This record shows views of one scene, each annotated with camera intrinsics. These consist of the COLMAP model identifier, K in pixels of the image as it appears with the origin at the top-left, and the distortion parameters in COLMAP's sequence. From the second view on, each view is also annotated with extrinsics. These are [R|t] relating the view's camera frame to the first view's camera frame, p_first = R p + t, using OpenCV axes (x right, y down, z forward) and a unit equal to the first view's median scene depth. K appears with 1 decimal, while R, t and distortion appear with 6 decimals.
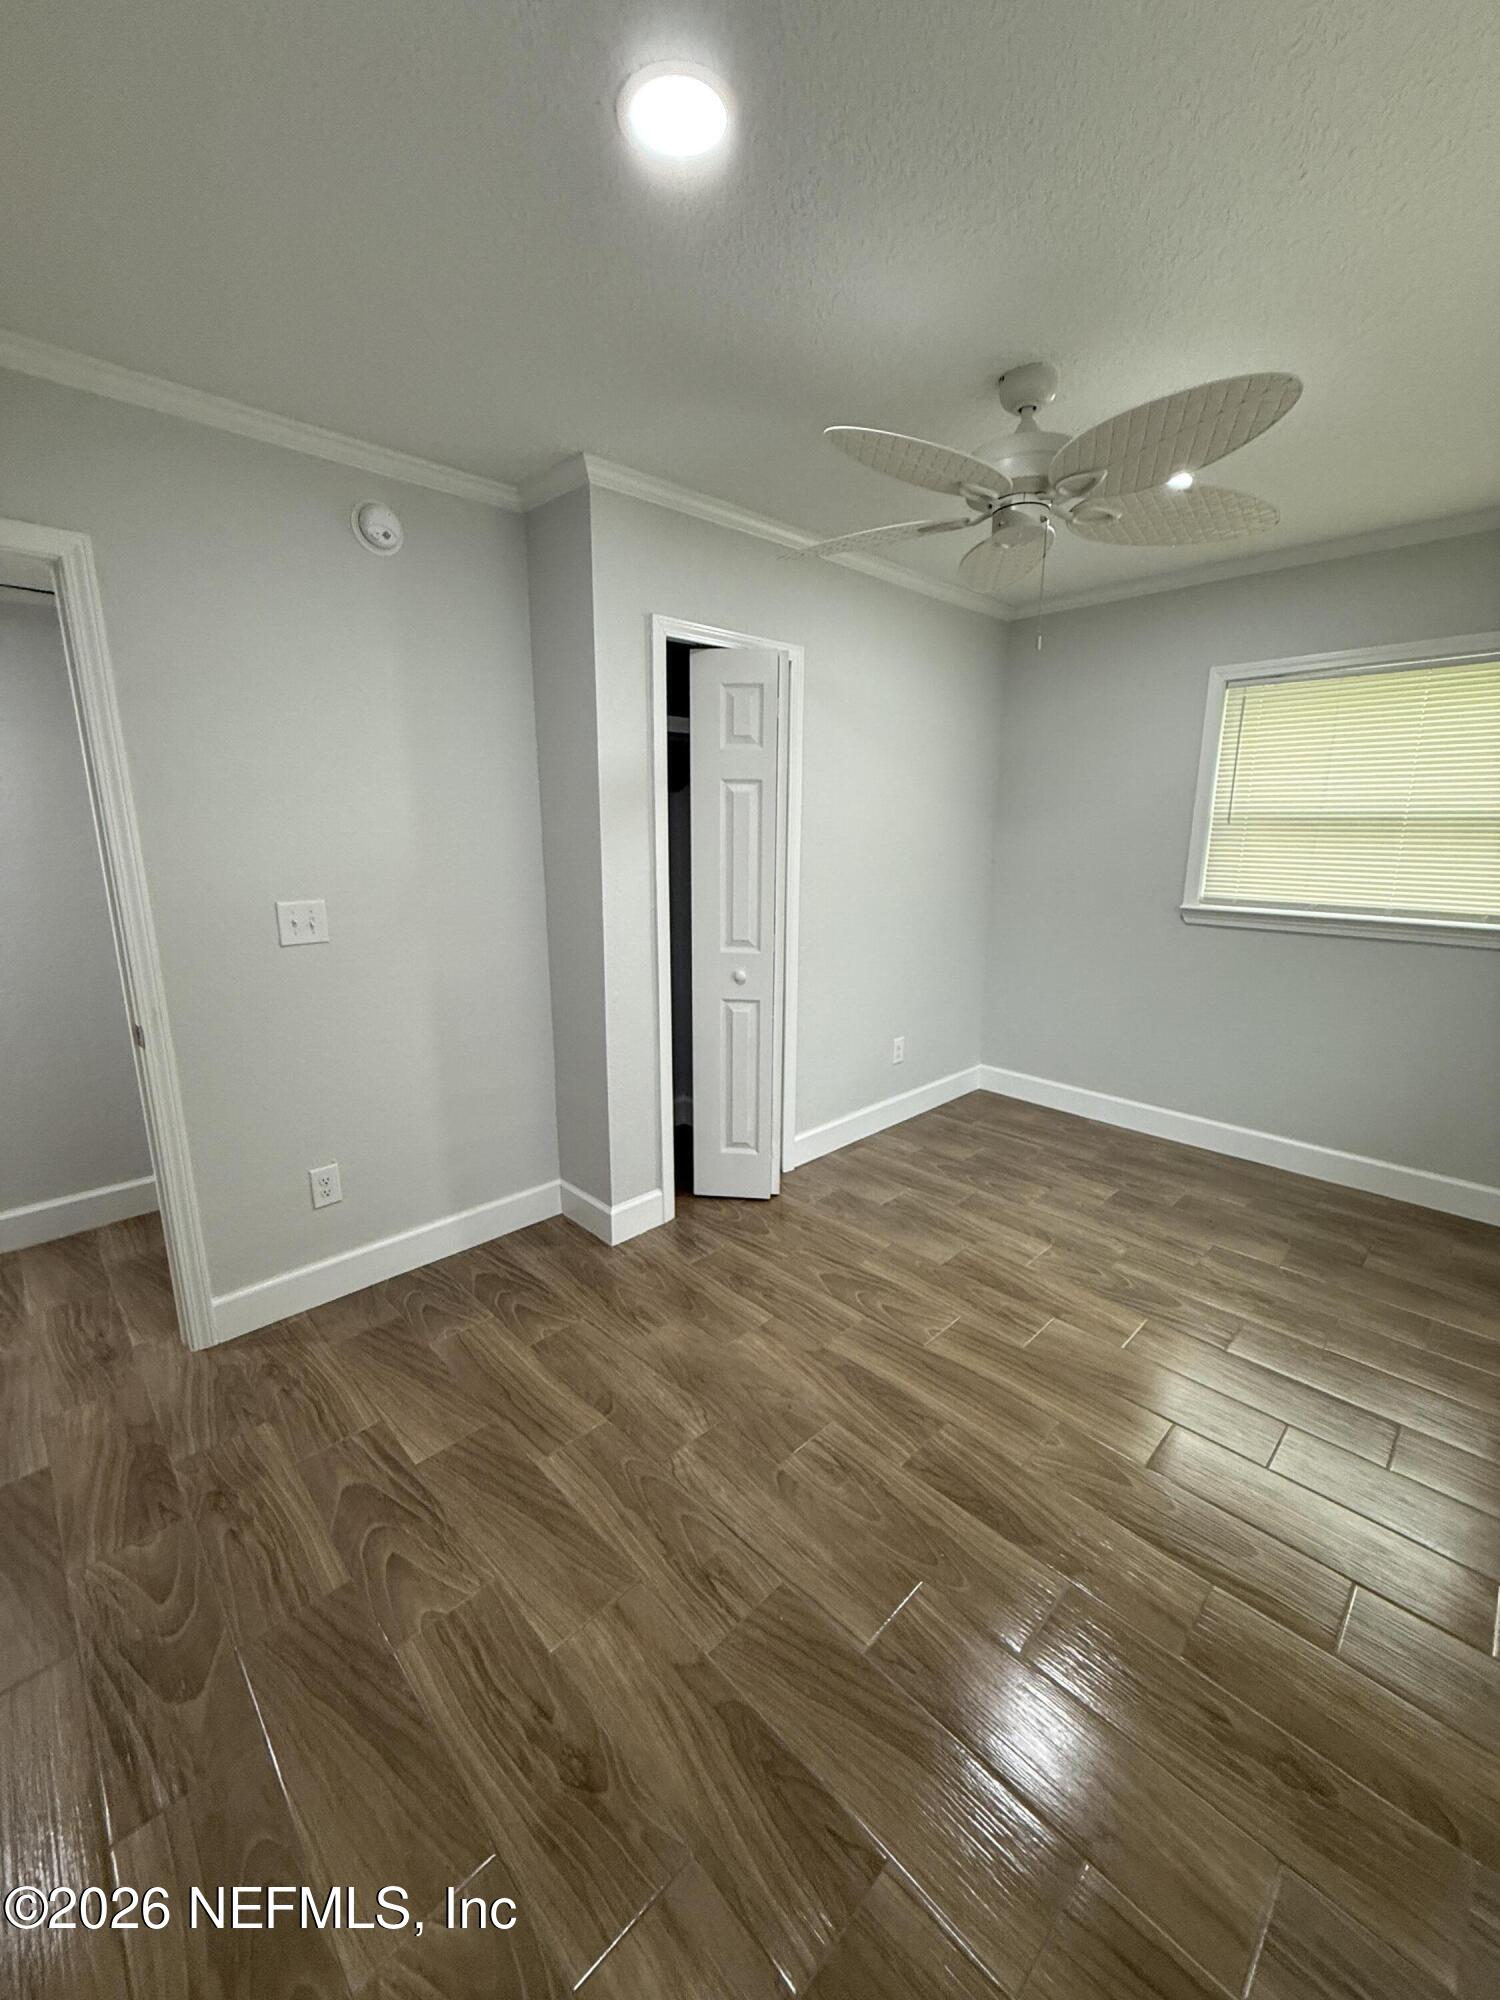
lens RADIAL K [[787.9, 0, 745.1], [0, 787.9, 1009.5], [0, 0, 1]] dist [0.000125, -0.000376]
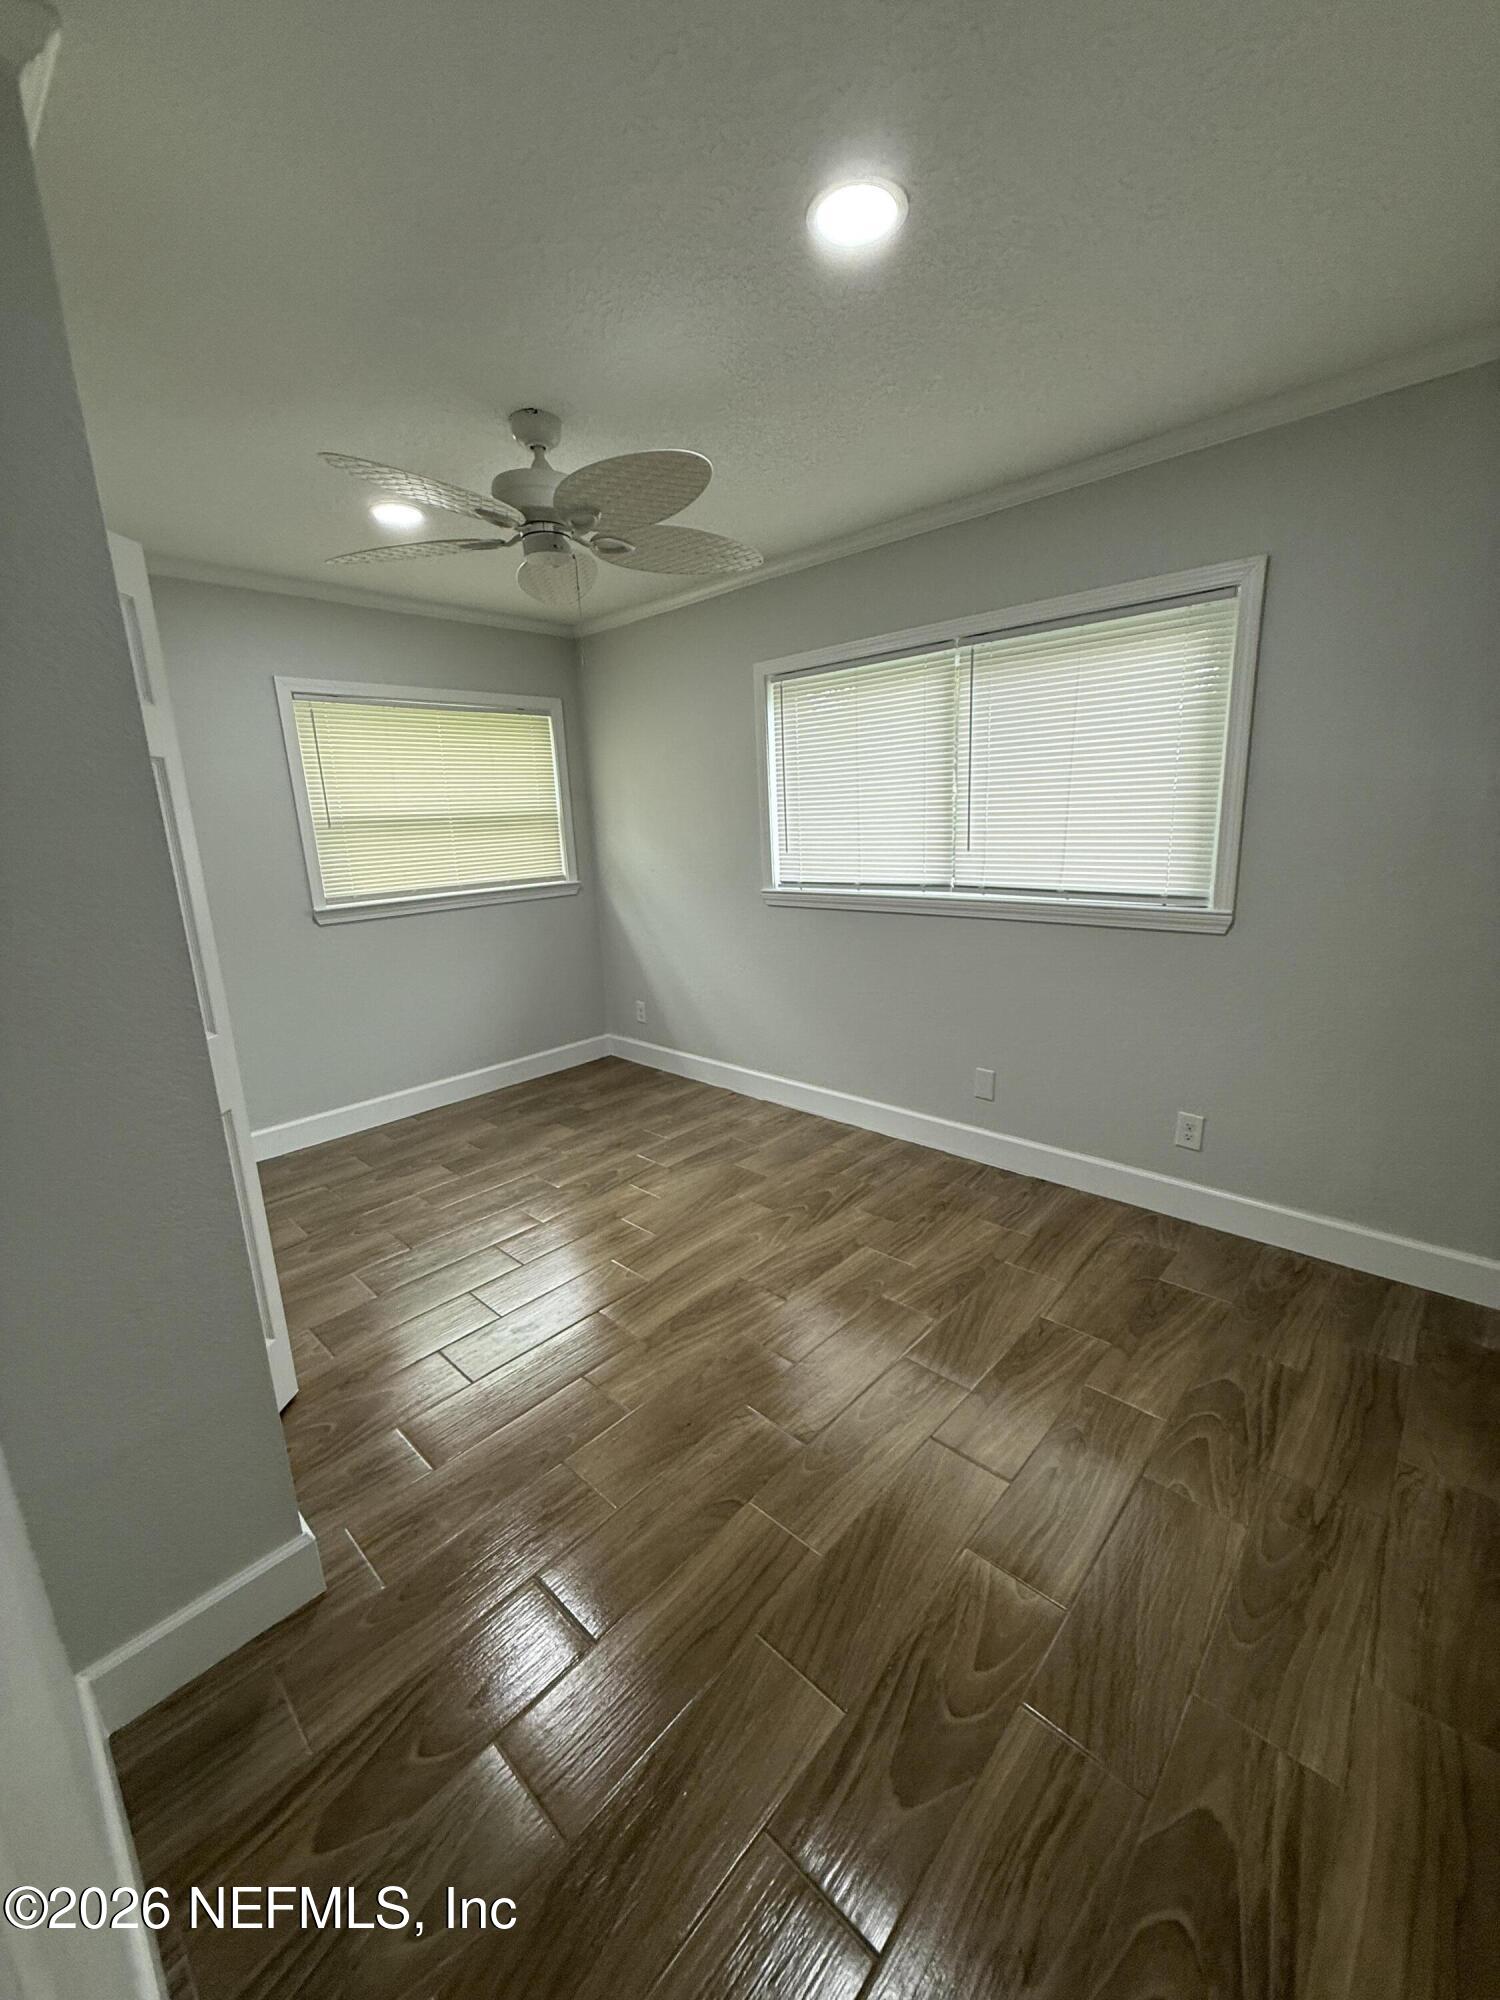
lens RADIAL K [[787.9, 0, 760.3], [0, 787.9, 1006.9], [0, 0, 1]] dist [0.000125, -0.000376]
pose [[-0.052150, -0.238576, 0.969723, -0.635018], [0.272270, 0.930860, 0.243657, -0.134542], [-0.960807, 0.276733, 0.016413, 0.595744]]
